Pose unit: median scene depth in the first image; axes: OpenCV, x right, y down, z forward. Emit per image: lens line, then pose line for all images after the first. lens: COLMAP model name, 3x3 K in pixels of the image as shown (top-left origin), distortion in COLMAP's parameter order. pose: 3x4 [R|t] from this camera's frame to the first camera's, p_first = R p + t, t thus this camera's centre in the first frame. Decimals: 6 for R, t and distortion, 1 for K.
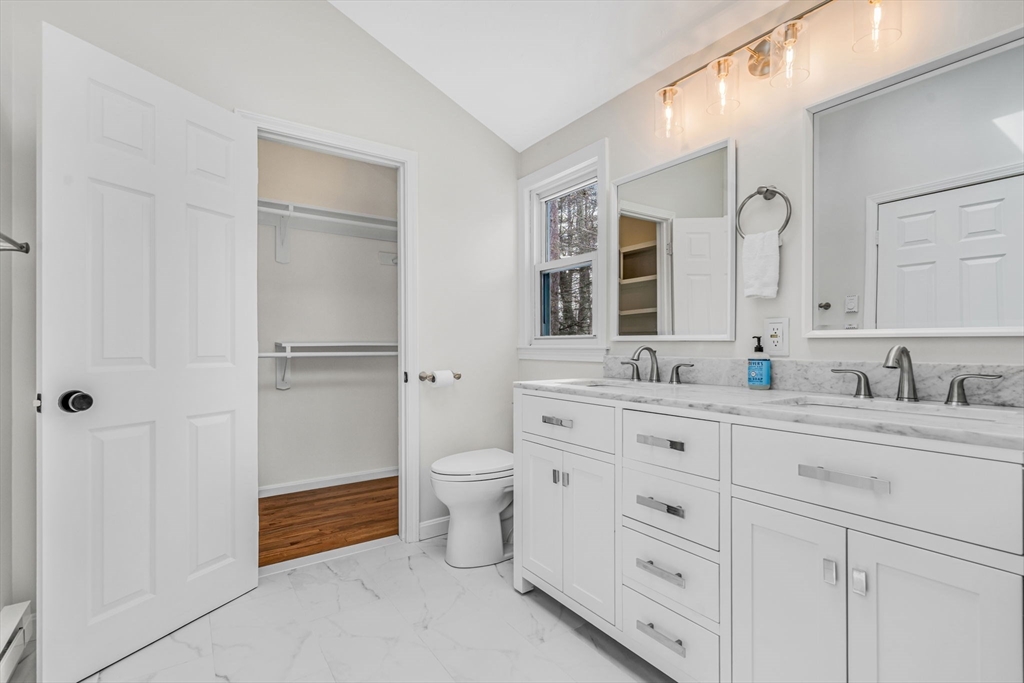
lens RADIAL K [[472.5, 0, 508.9], [0, 472.5, 347.3], [0, 0, 1]] dist [0.000665, 0.001691]
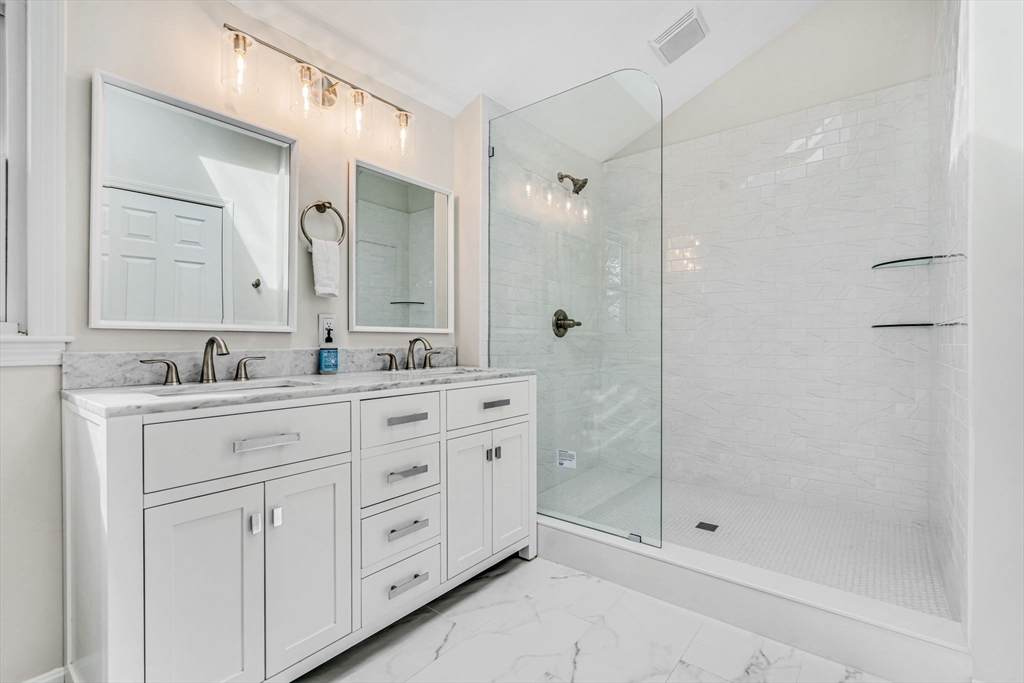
lens RADIAL K [[472.5, 0, 509.7], [0, 472.5, 339.4], [0, 0, 1]] dist [0.000665, 0.001691]
pose [[-0.289831, 0.000282, 0.957078, -0.754114], [0.001590, 0.999999, 0.000186, 0.003211], [-0.957076, 0.001576, -0.289831, 0.944295]]
